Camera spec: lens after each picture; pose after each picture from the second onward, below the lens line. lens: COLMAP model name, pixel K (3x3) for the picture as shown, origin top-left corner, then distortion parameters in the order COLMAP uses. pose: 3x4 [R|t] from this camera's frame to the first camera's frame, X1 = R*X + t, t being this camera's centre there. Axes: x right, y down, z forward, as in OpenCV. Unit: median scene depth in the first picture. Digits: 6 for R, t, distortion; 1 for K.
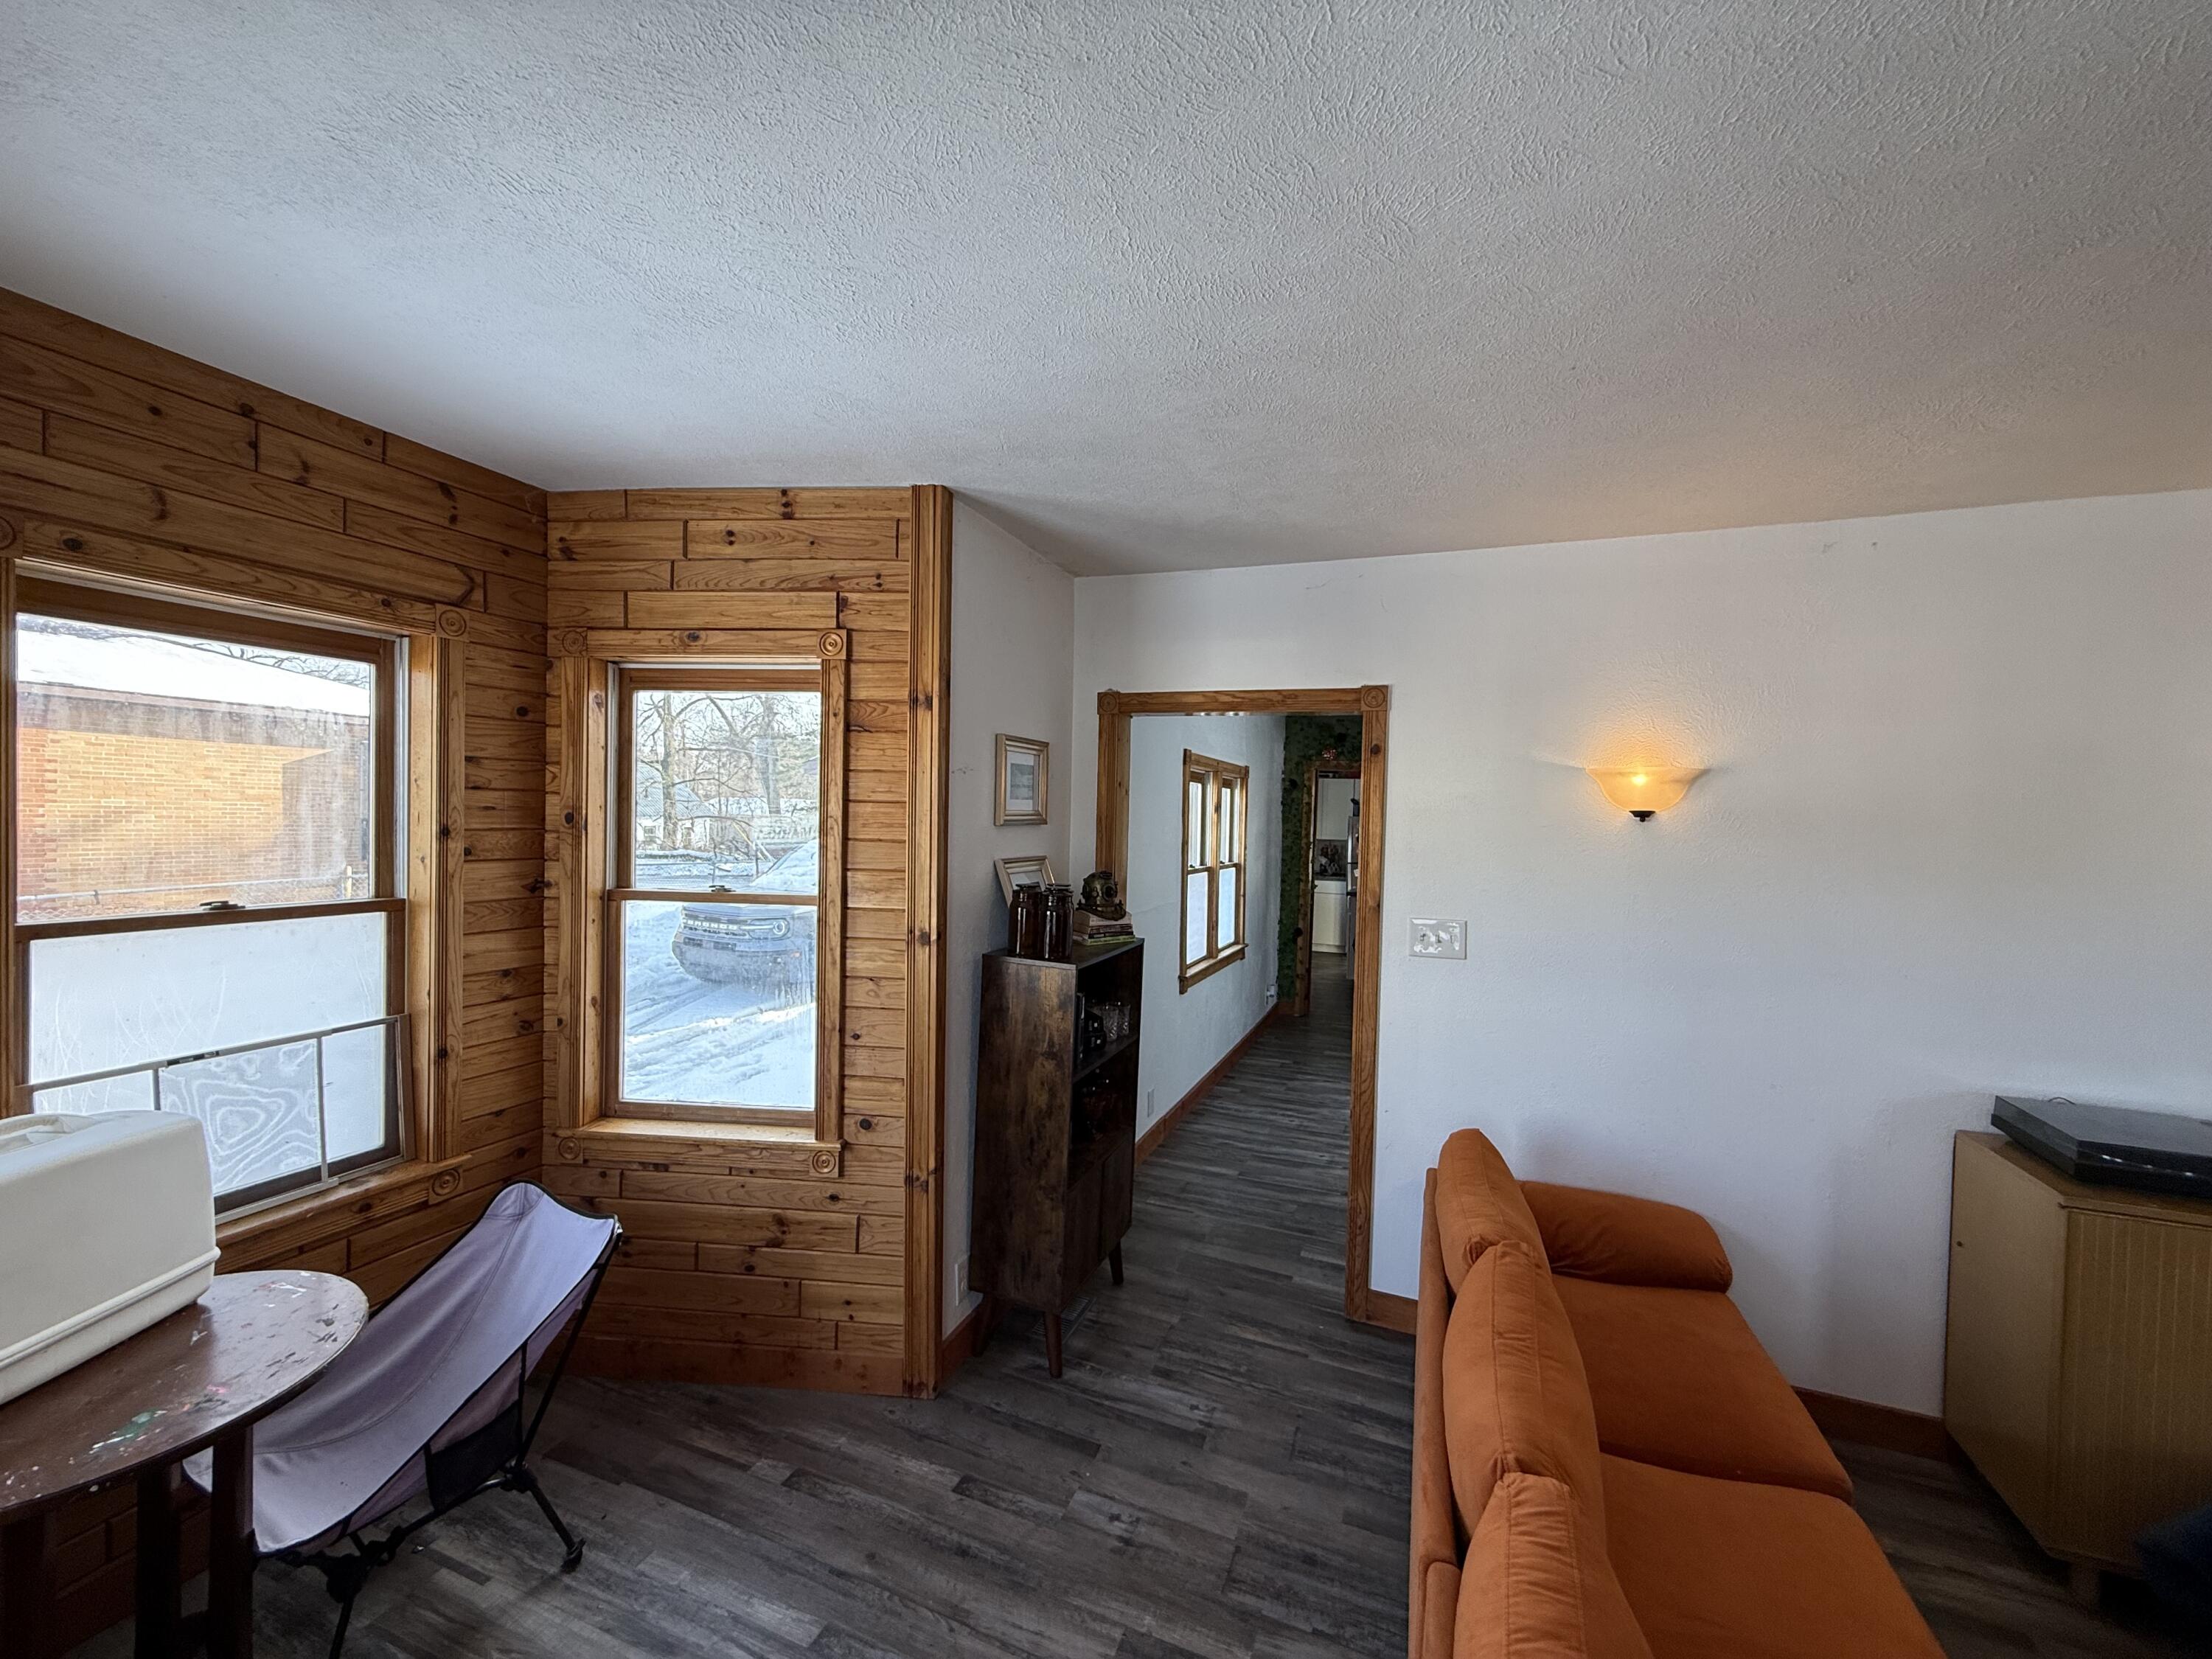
lens RADIAL K [[883.6, 0, 1108.7], [0, 883.6, 829.6], [0, 0, 1]] dist [-0.000390, 0.000085]
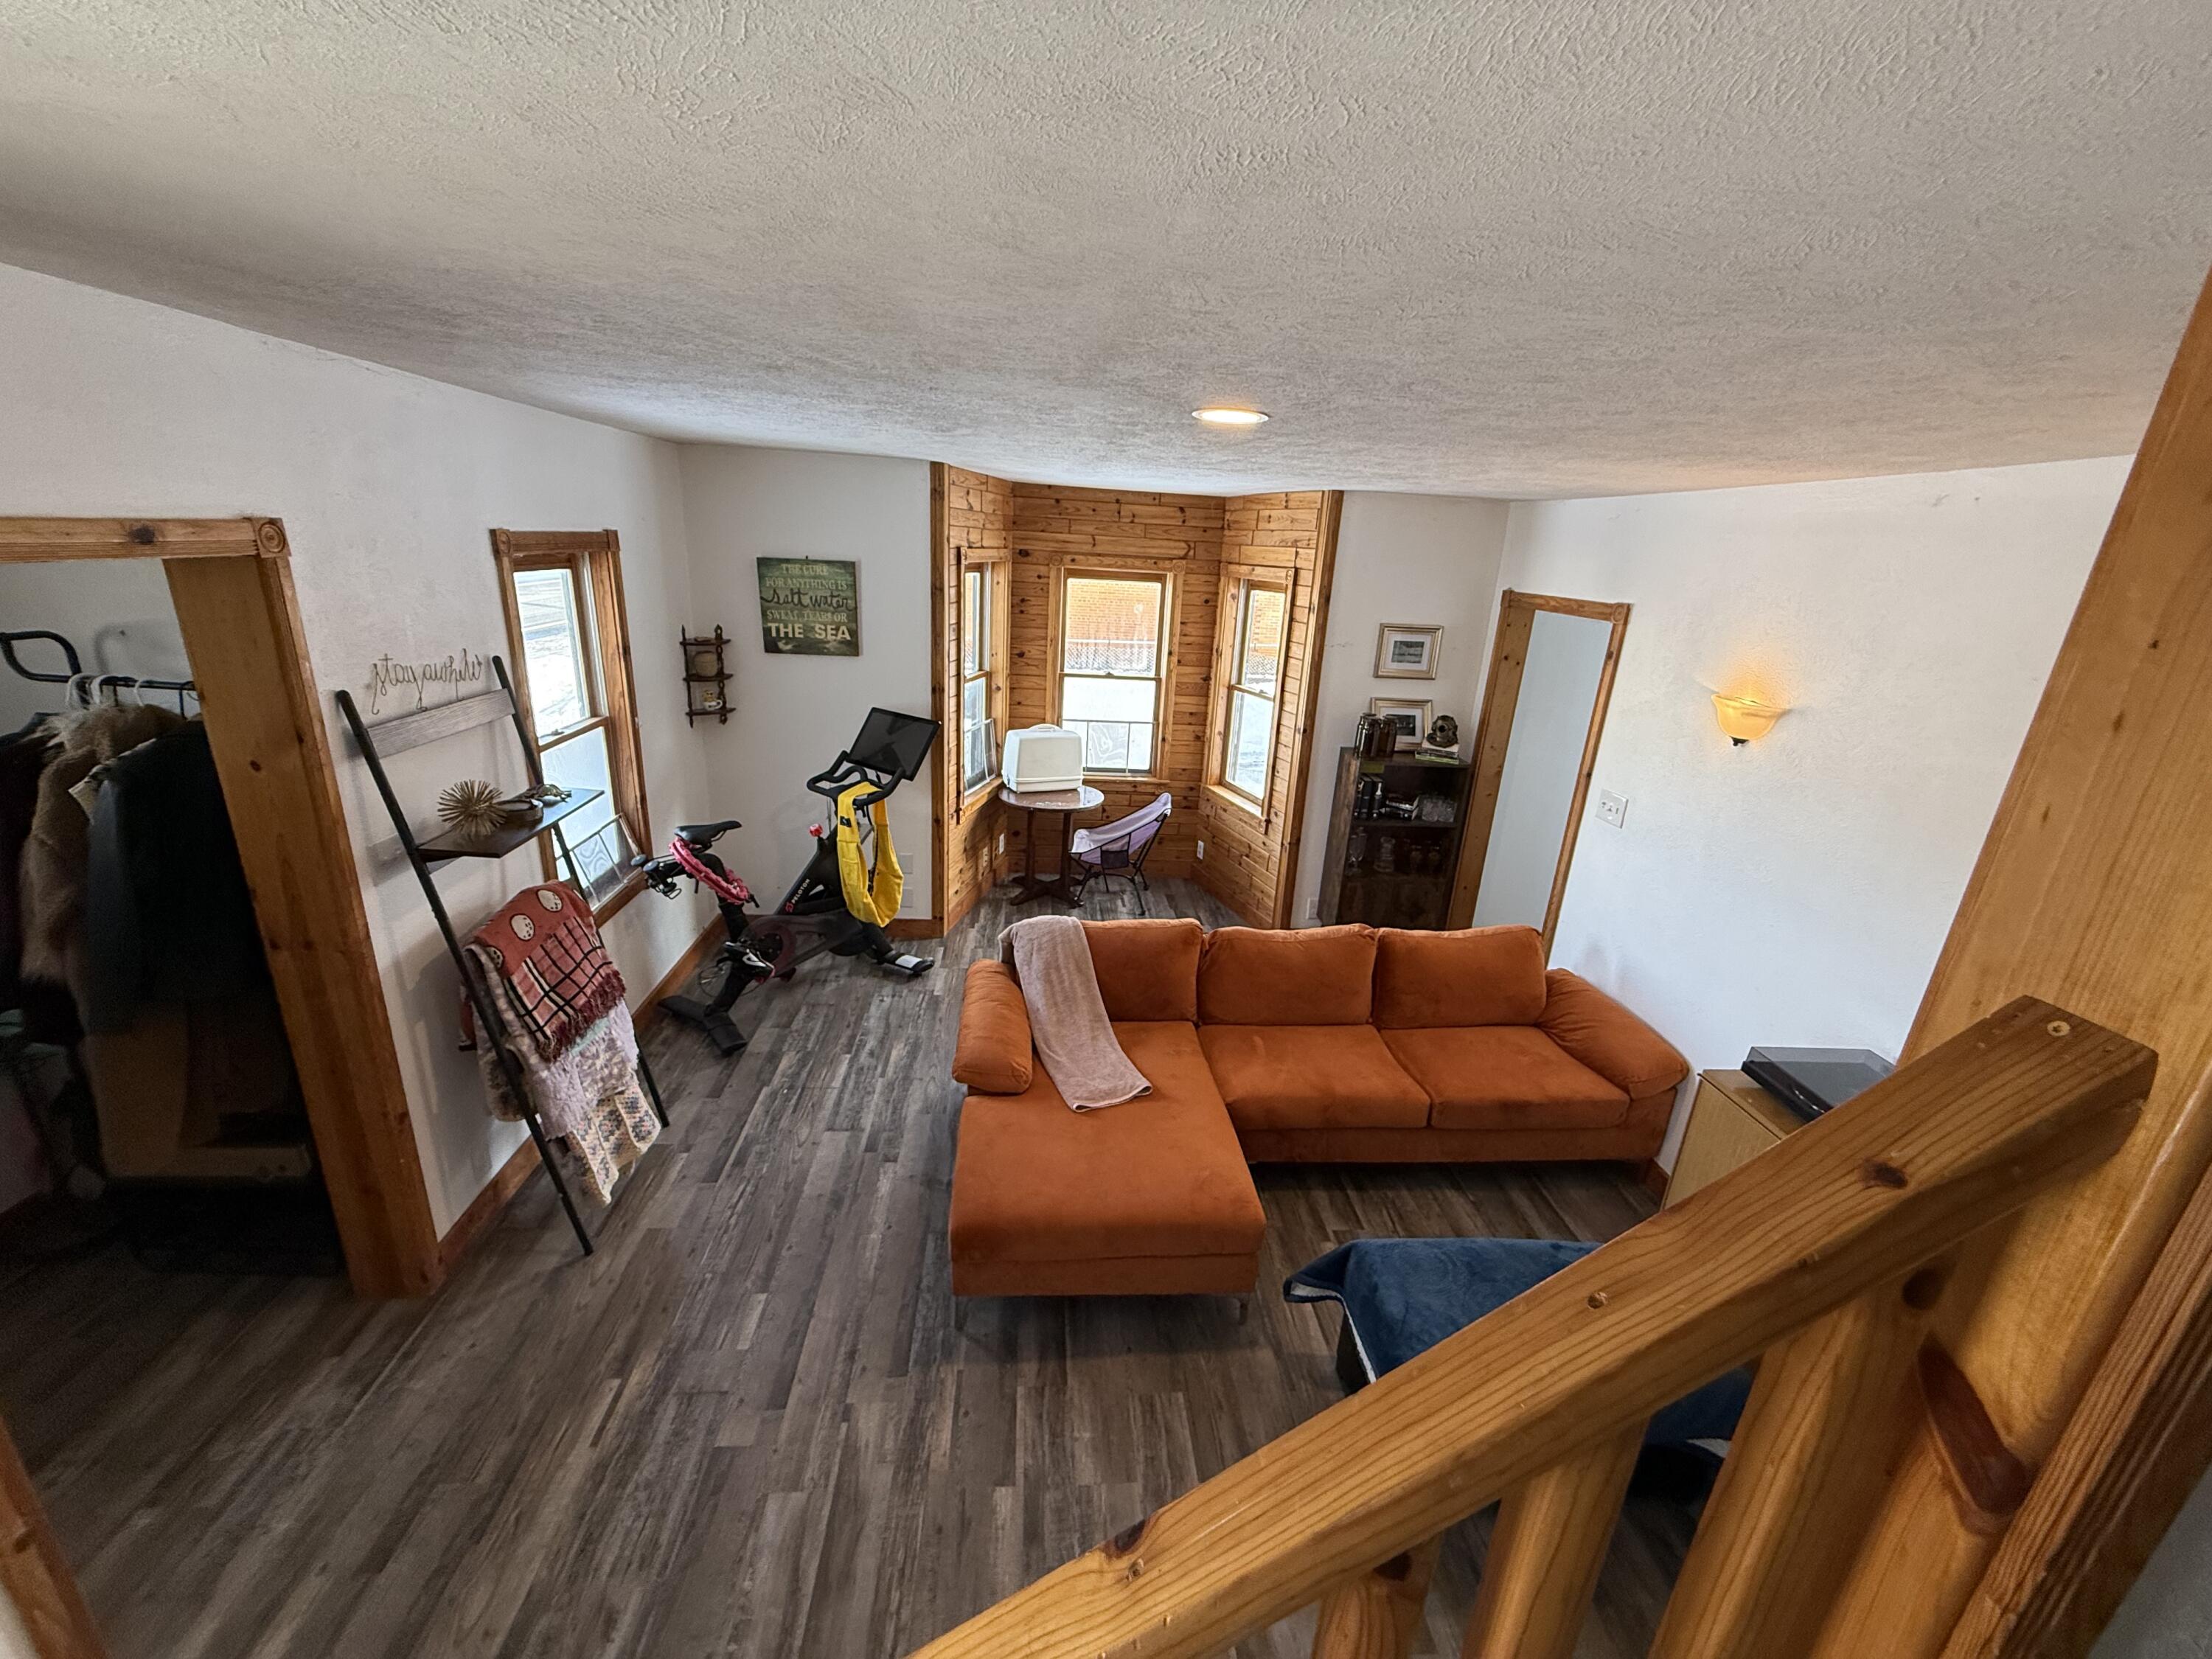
lens RADIAL K [[883.6, 0, 1104.9], [0, 883.6, 834.5], [0, 0, 1]] dist [-0.000390, 0.000085]
pose [[0.427890, 0.282665, -0.858493, 1.466070], [-0.059906, 0.956619, 0.285116, -0.207367], [0.901844, -0.070569, 0.426261, -0.280553]]
